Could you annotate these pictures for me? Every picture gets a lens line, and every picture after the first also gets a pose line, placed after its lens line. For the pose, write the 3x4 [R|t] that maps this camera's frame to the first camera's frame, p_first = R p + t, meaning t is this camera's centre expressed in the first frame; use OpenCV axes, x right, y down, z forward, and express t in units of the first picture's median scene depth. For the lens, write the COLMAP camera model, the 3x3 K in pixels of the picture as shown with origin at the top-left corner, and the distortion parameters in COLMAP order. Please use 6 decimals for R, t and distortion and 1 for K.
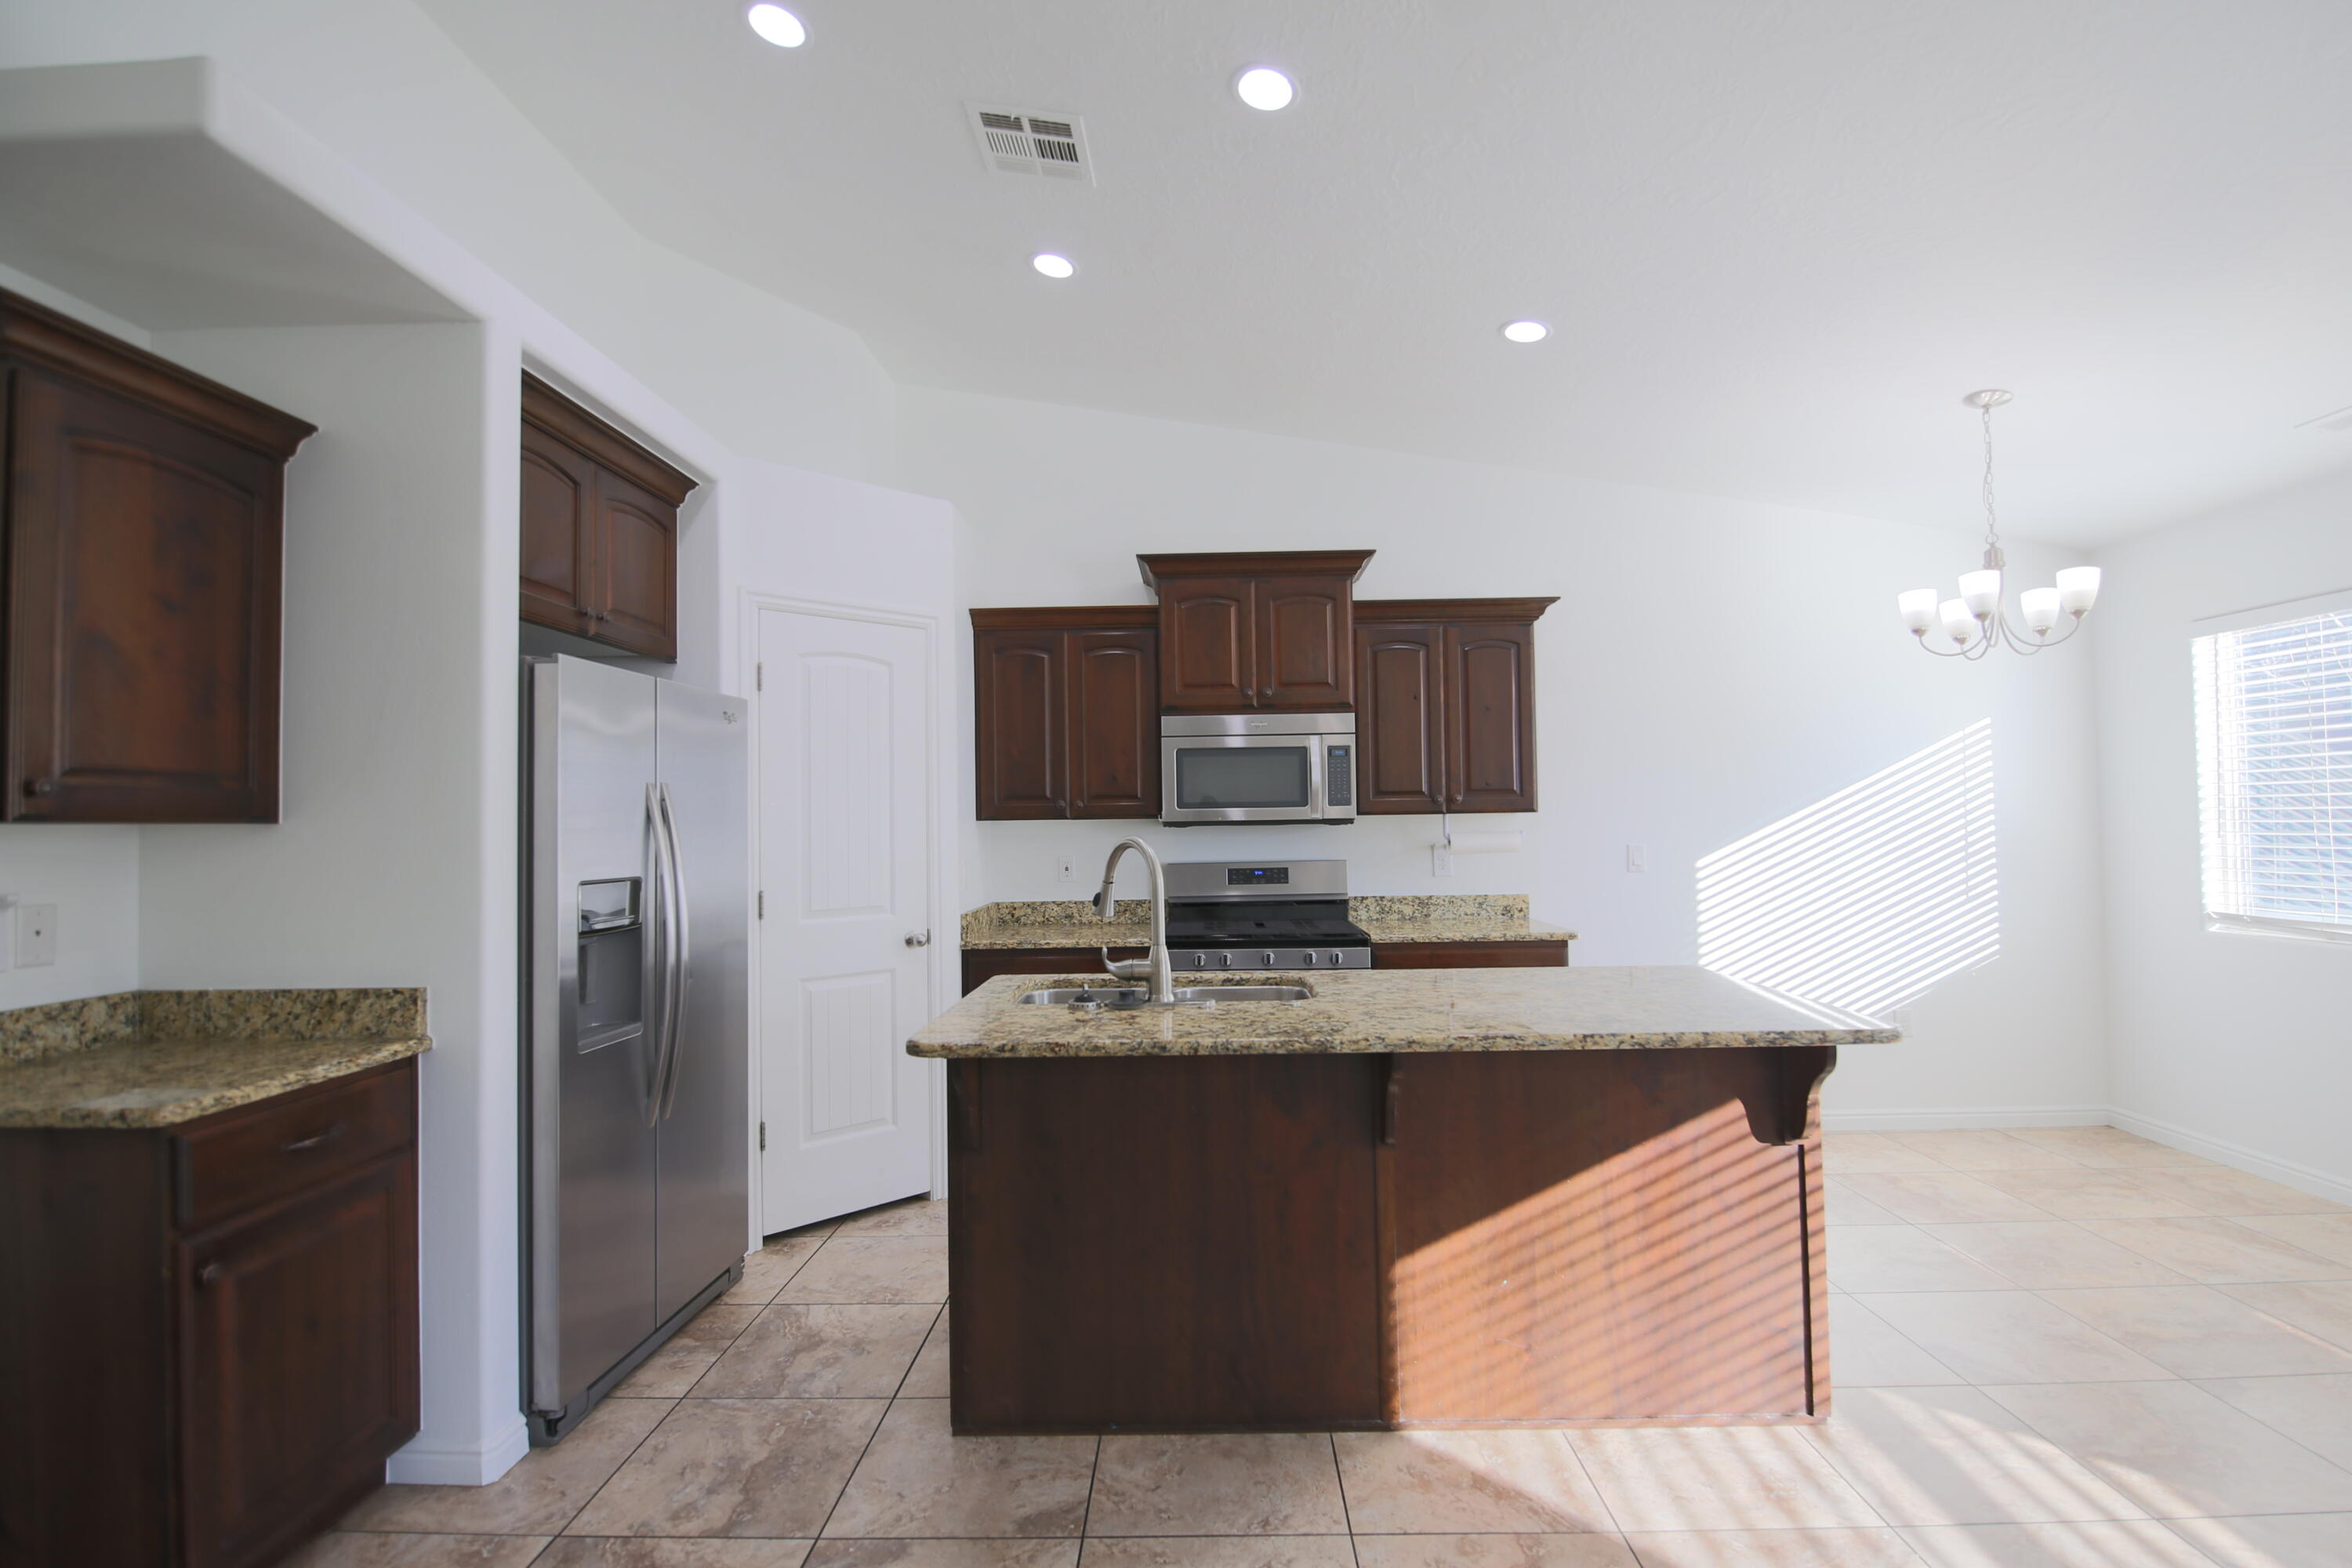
lens RADIAL K [[1075.4, 0, 1187.6], [0, 1075.4, 798.9], [0, 0, 1]] dist [-0.007630, -0.006098]
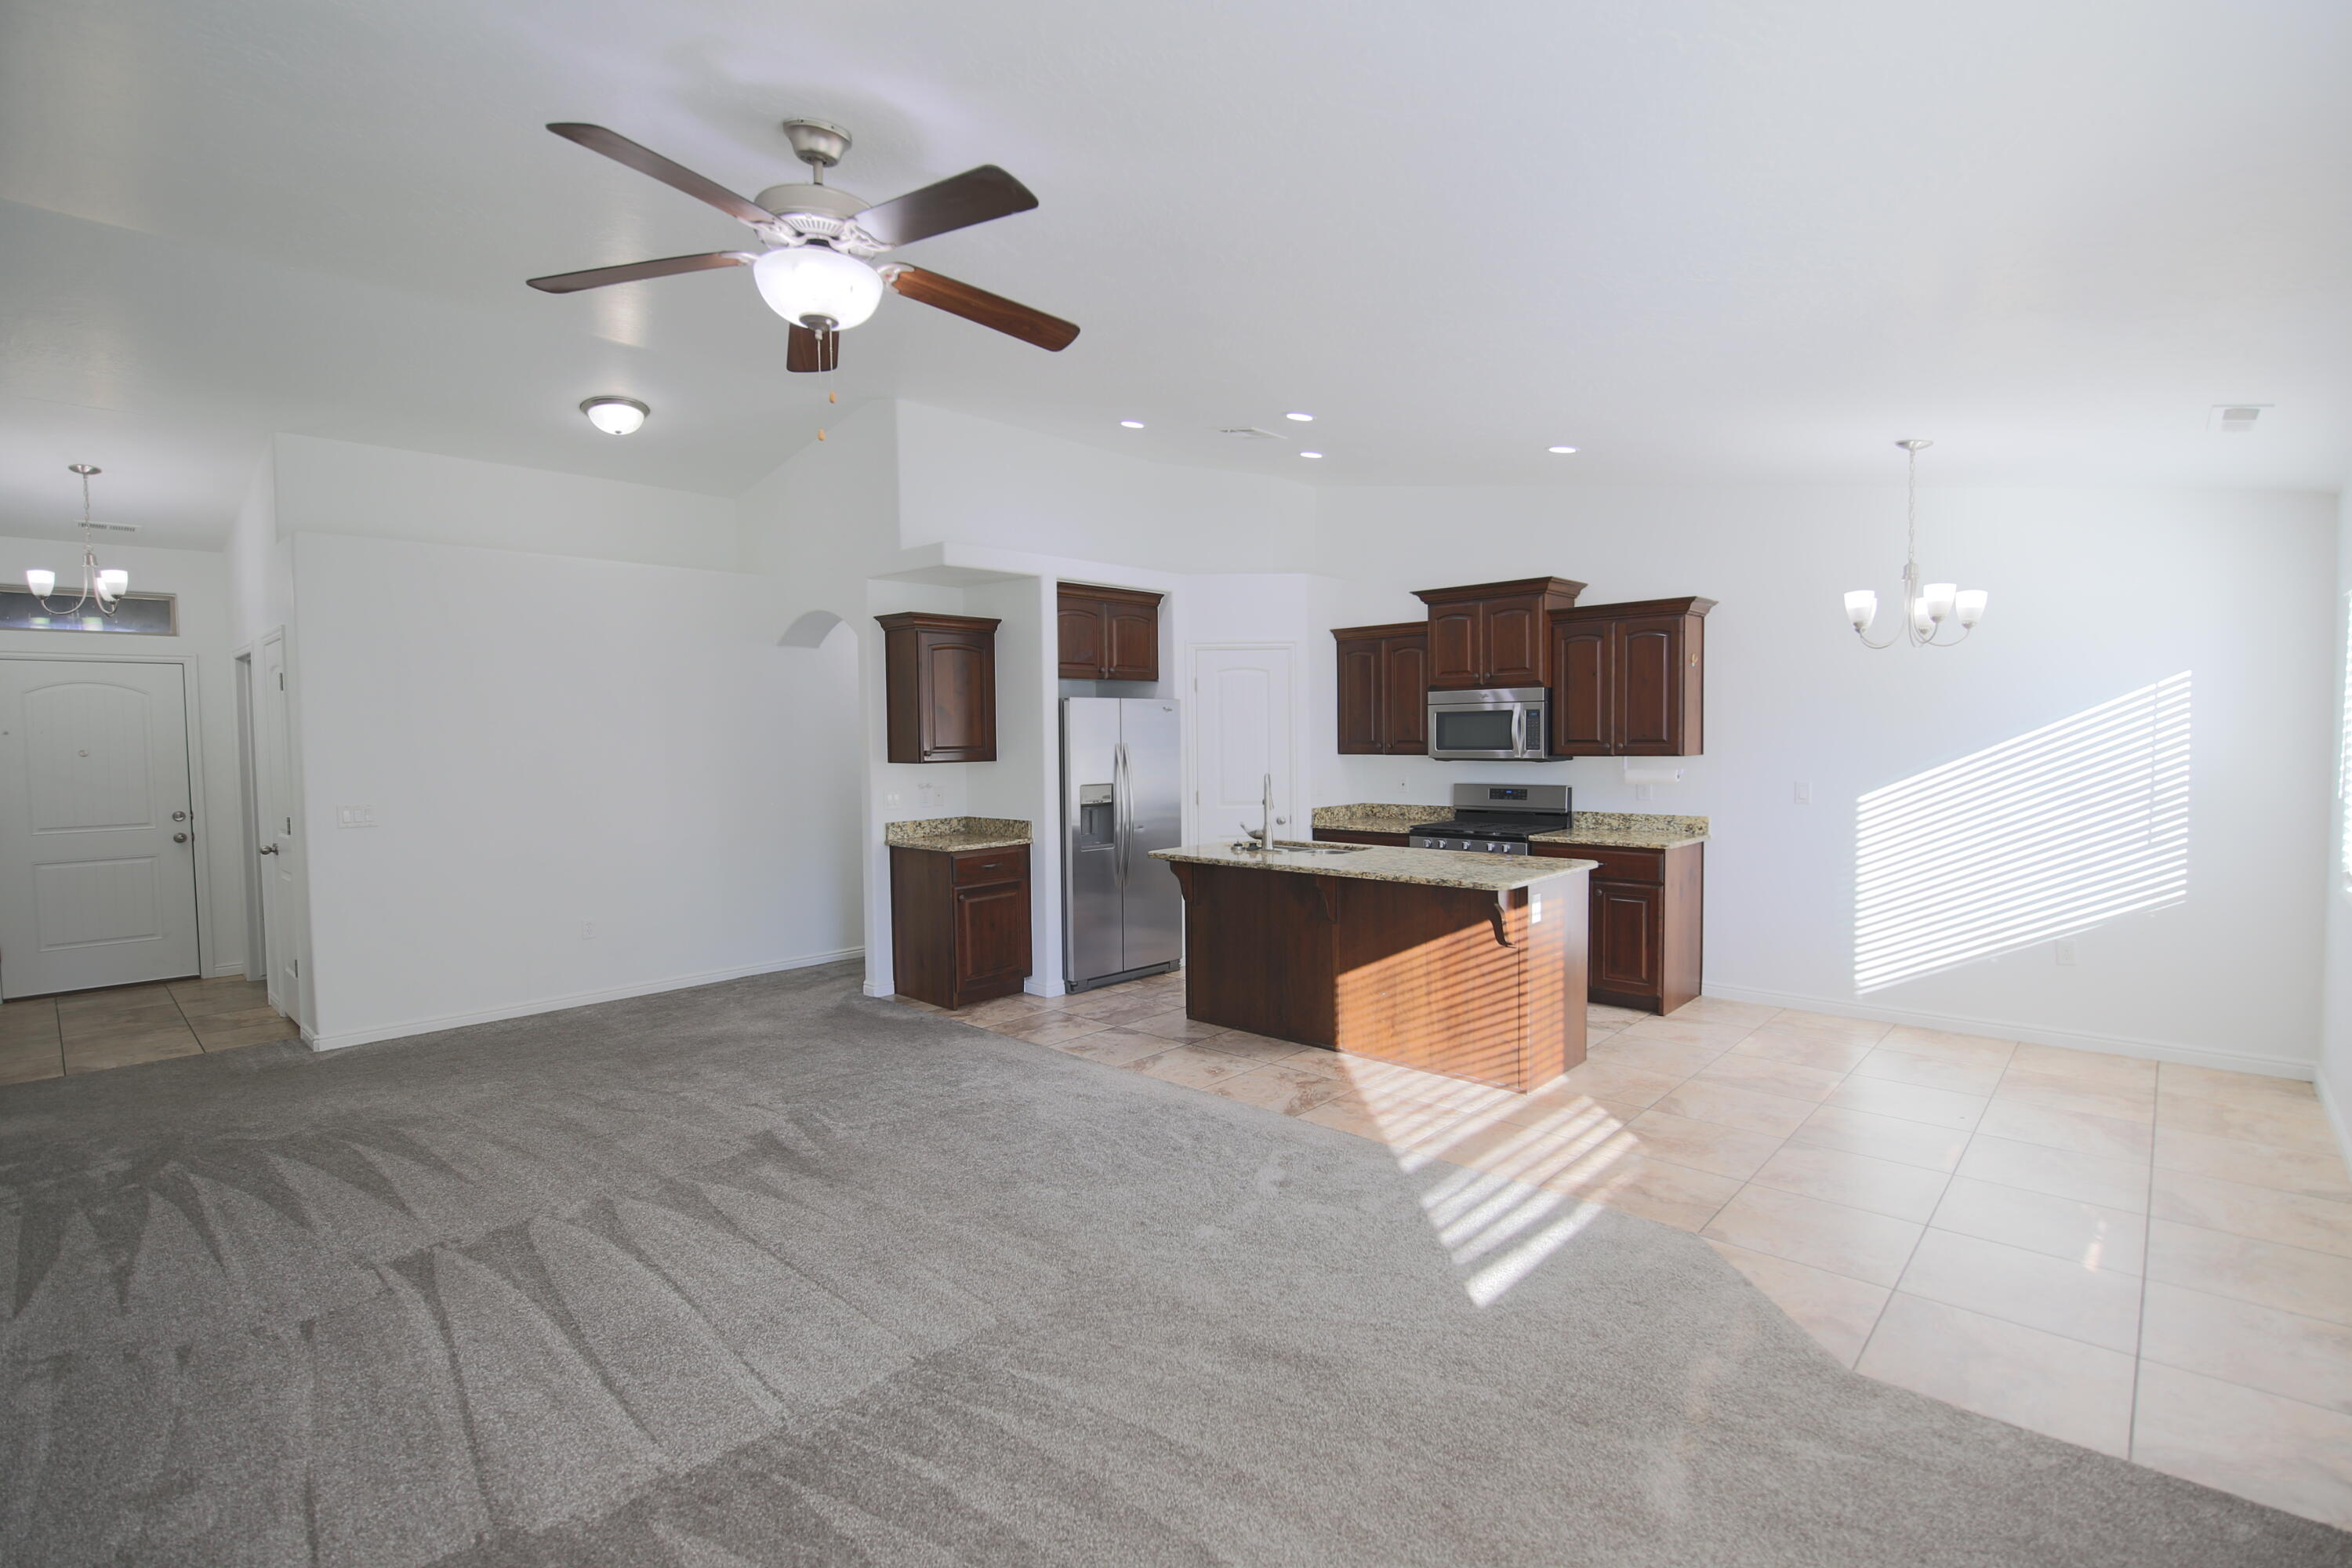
lens RADIAL K [[1075.4, 0, 1183.0], [0, 1075.4, 787.6], [0, 0, 1]] dist [-0.007630, -0.006098]
pose [[0.747444, 0.038983, -0.663180, 1.255807], [0.017465, 0.996779, 0.078277, -0.108189], [0.664095, -0.070090, 0.744355, -0.718206]]
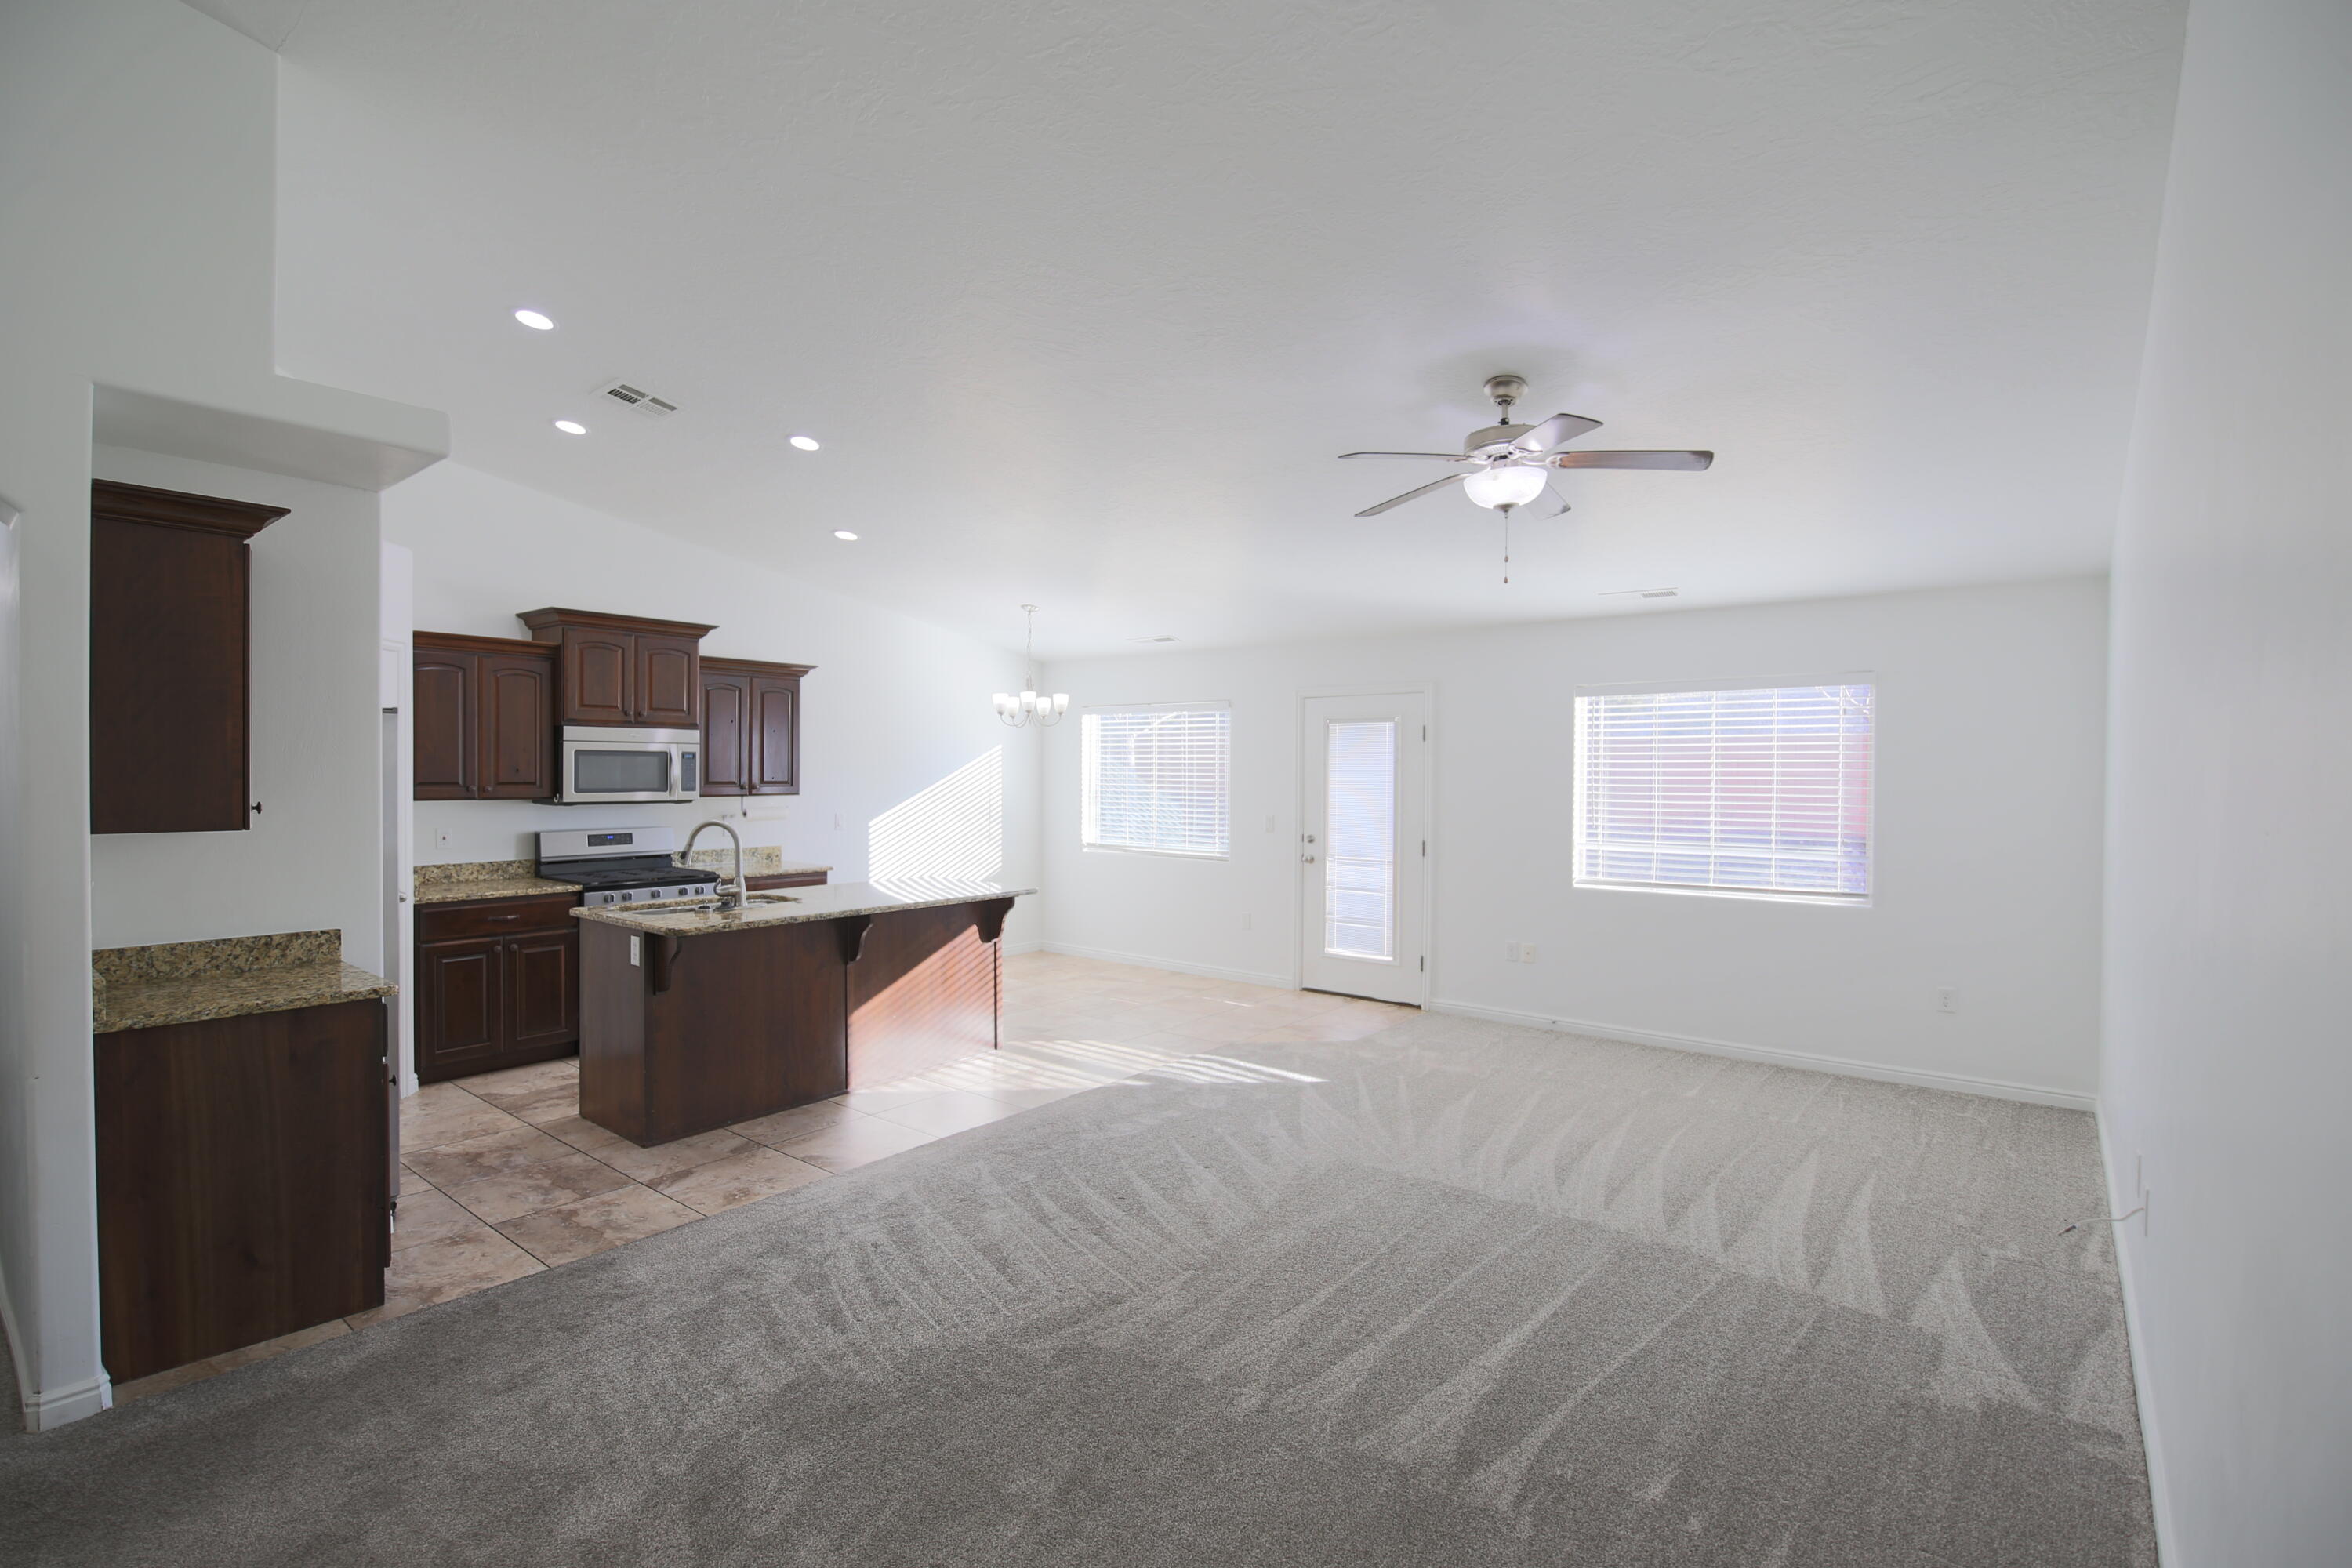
lens RADIAL K [[1075.4, 0, 1177.0], [0, 1075.4, 776.2], [0, 0, 1]] dist [-0.007630, -0.006098]
pose [[0.609770, 0.015187, 0.792433, -1.032849], [-0.034458, 0.999379, 0.007361, -0.080746], [-0.791829, -0.031794, 0.609915, -0.752043]]
